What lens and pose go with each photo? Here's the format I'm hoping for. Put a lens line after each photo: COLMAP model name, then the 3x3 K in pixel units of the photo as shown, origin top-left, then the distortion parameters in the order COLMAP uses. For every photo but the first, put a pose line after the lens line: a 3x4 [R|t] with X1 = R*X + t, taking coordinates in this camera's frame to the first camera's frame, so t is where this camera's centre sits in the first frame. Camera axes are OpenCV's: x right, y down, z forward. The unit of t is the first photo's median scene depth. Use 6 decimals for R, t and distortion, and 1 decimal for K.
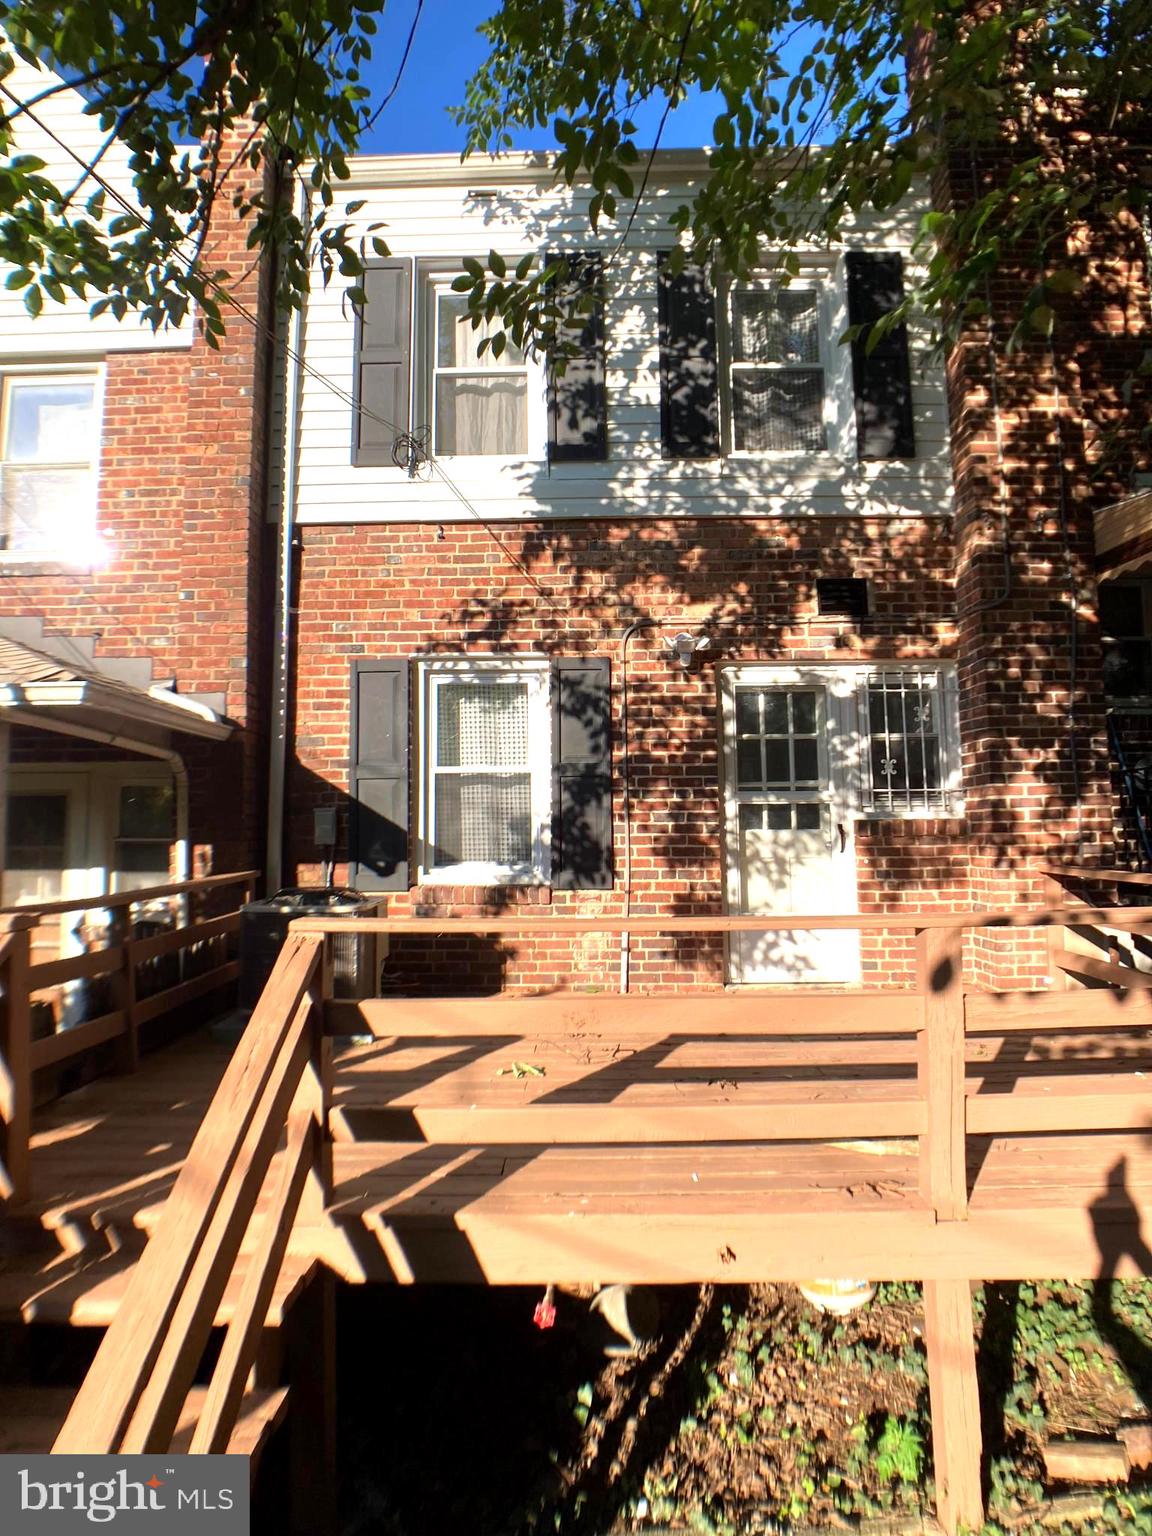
lens RADIAL K [[856.9, 0, 580.8], [0, 856.9, 759.6], [0, 0, 1]] dist [-0.044335, 0.011545]
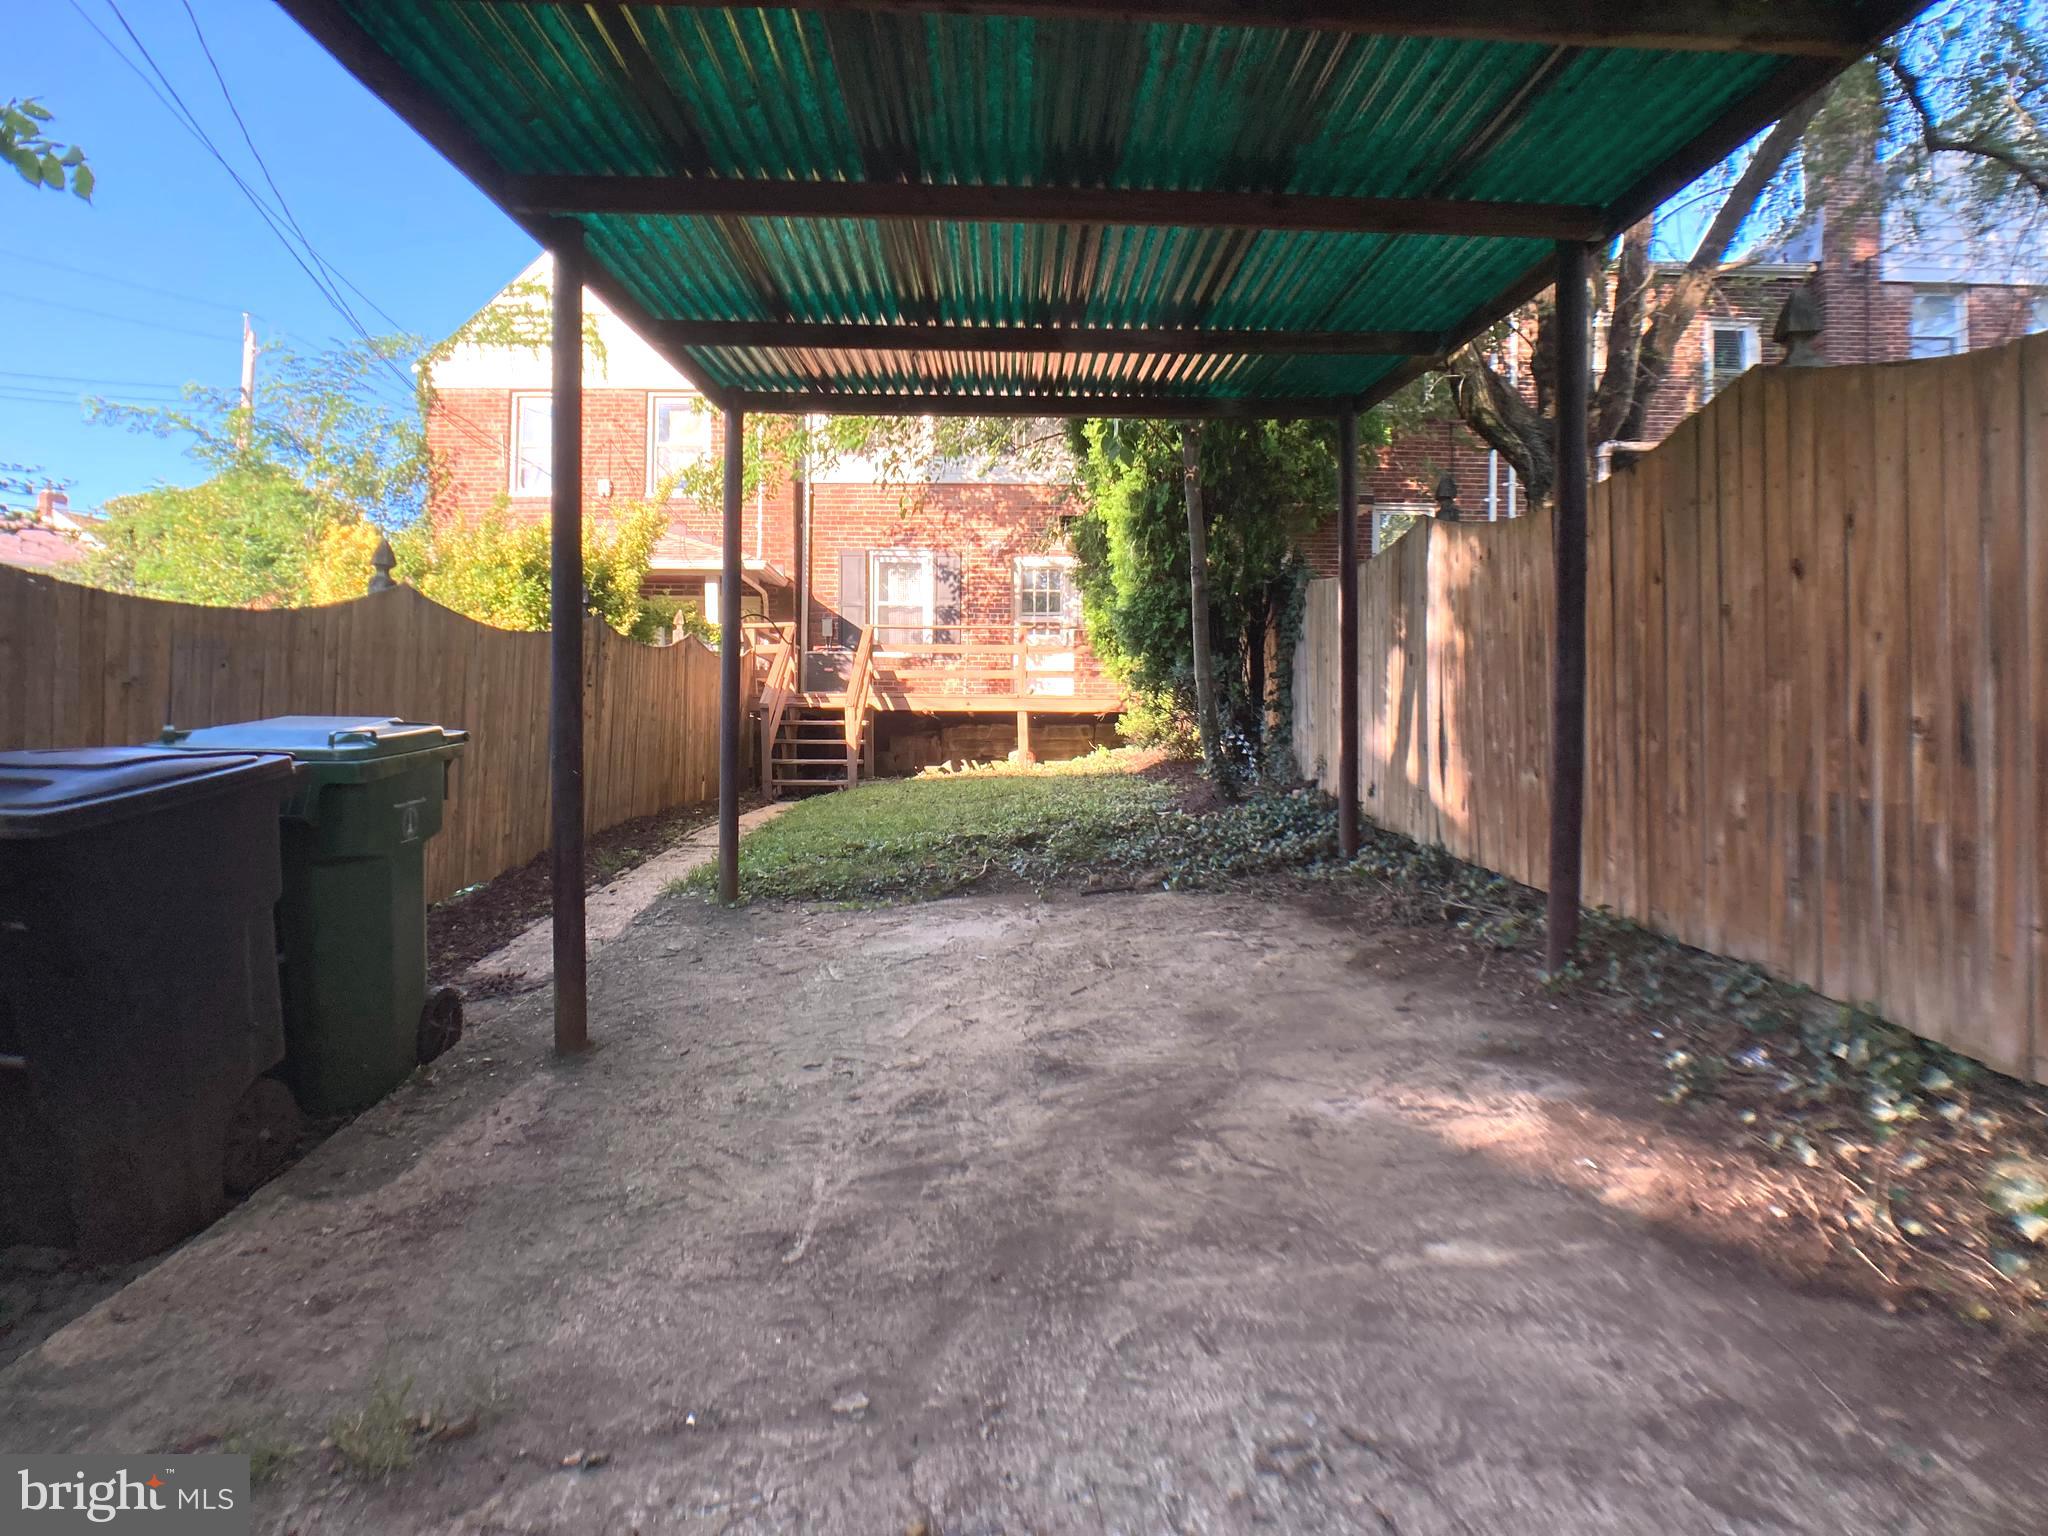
lens RADIAL K [[1142.6, 0, 1022.9], [0, 1142.6, 768.8], [0, 0, 1]] dist [-0.044335, 0.011545]
pose [[0.999246, 0.018232, 0.034273, 0.100434], [-0.021497, 0.995010, 0.097429, 0.136890], [-0.032326, -0.098092, 0.994652, -1.874092]]
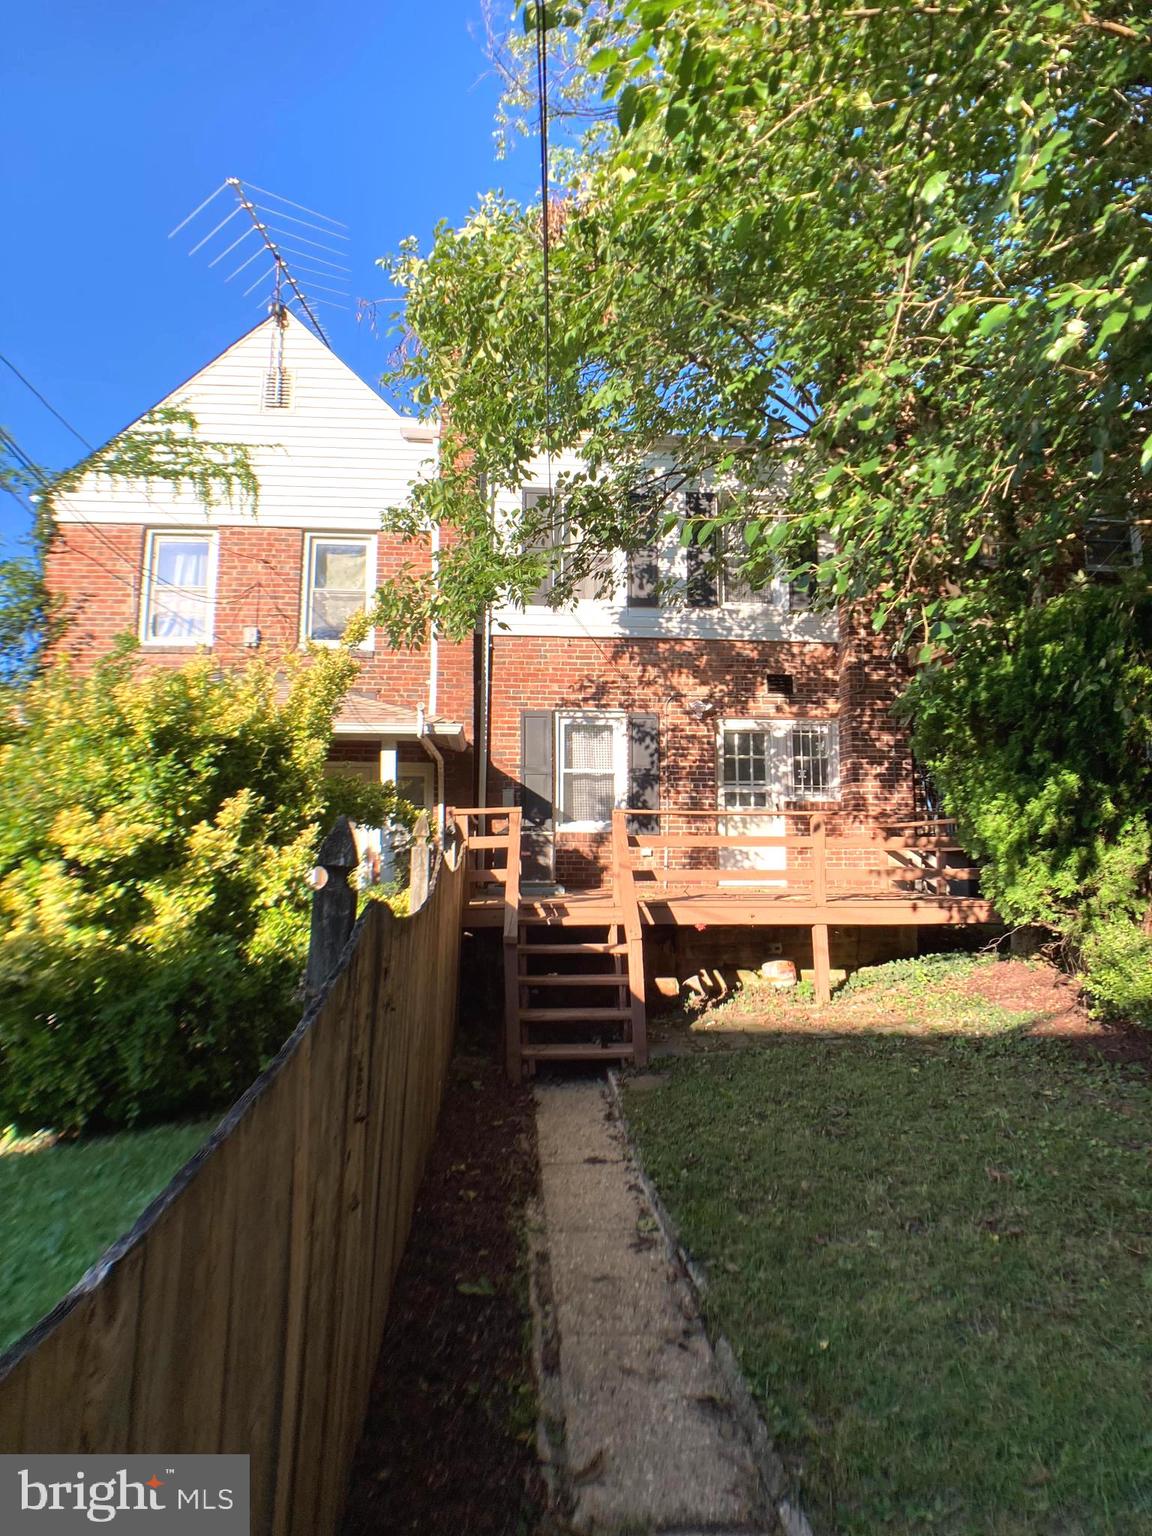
lens RADIAL K [[856.9, 0, 569.0], [0, 856.9, 771.7], [0, 0, 1]] dist [-0.044335, 0.011545]
pose [[0.996247, 0.021564, 0.083831, -0.316732], [-0.020130, 0.999637, -0.017918, 0.048079], [-0.084187, 0.016163, 0.996319, -0.854343]]
